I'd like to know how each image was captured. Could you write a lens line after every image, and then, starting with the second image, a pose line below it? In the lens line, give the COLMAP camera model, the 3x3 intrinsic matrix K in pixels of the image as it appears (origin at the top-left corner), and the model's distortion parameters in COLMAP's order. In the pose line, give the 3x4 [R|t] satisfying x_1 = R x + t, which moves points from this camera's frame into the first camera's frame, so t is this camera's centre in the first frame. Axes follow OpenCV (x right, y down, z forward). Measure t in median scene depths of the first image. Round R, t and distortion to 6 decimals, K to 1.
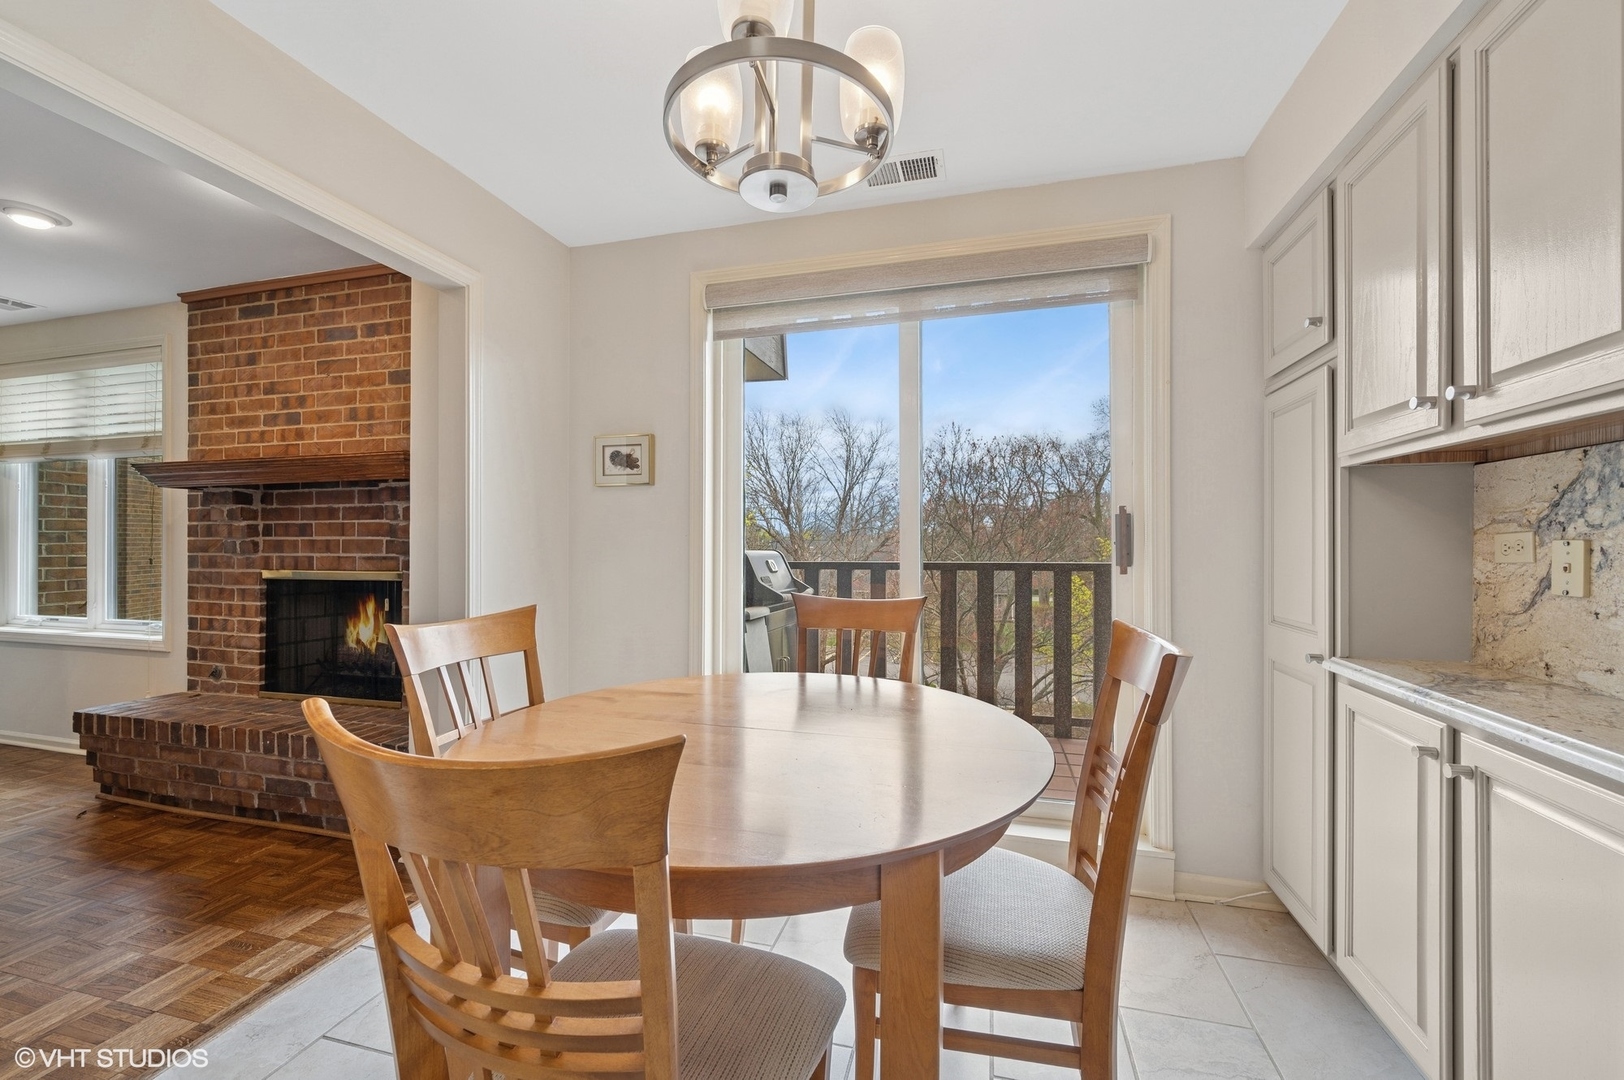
lens RADIAL K [[643.0, 0, 815.9], [0, 643.0, 544.8], [0, 0, 1]] dist [-0.000319, -0.000716]
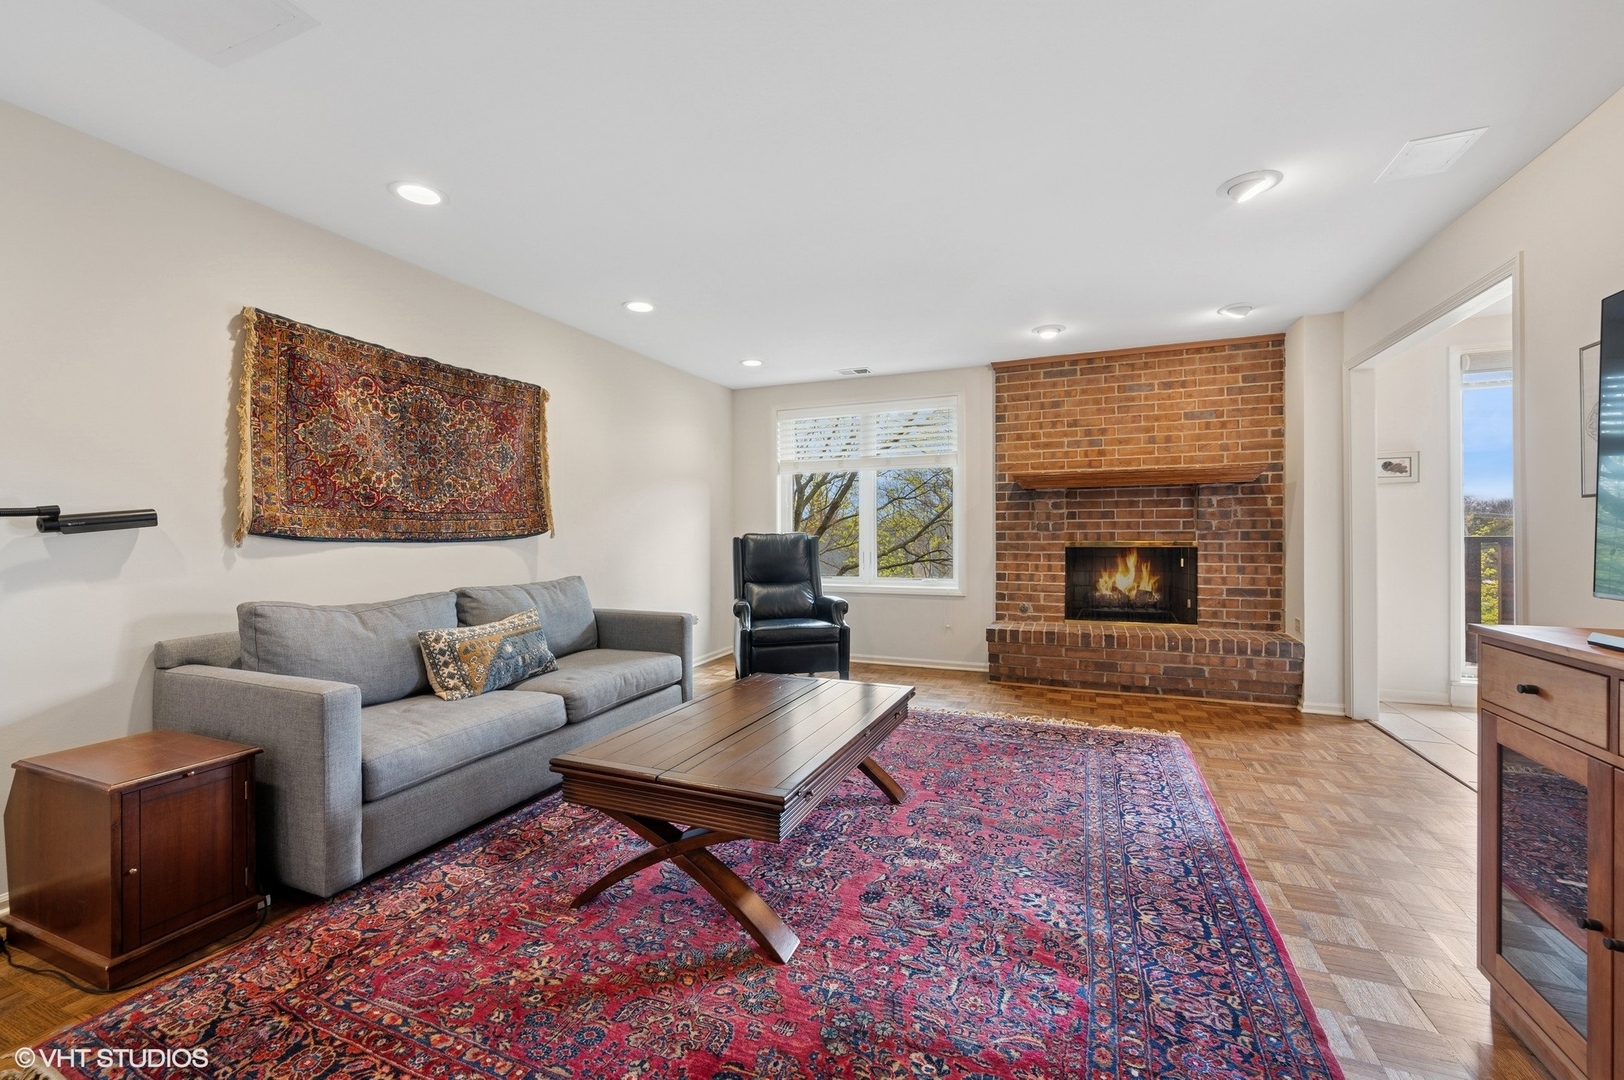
lens RADIAL K [[643.0, 0, 814.1], [0, 643.0, 533.4], [0, 0, 1]] dist [-0.000319, -0.000716]
pose [[0.992553, -0.004529, -0.121732, -1.287300], [0.004200, 0.999987, -0.002959, 0.022606], [0.121744, 0.002425, 0.992559, -0.610112]]
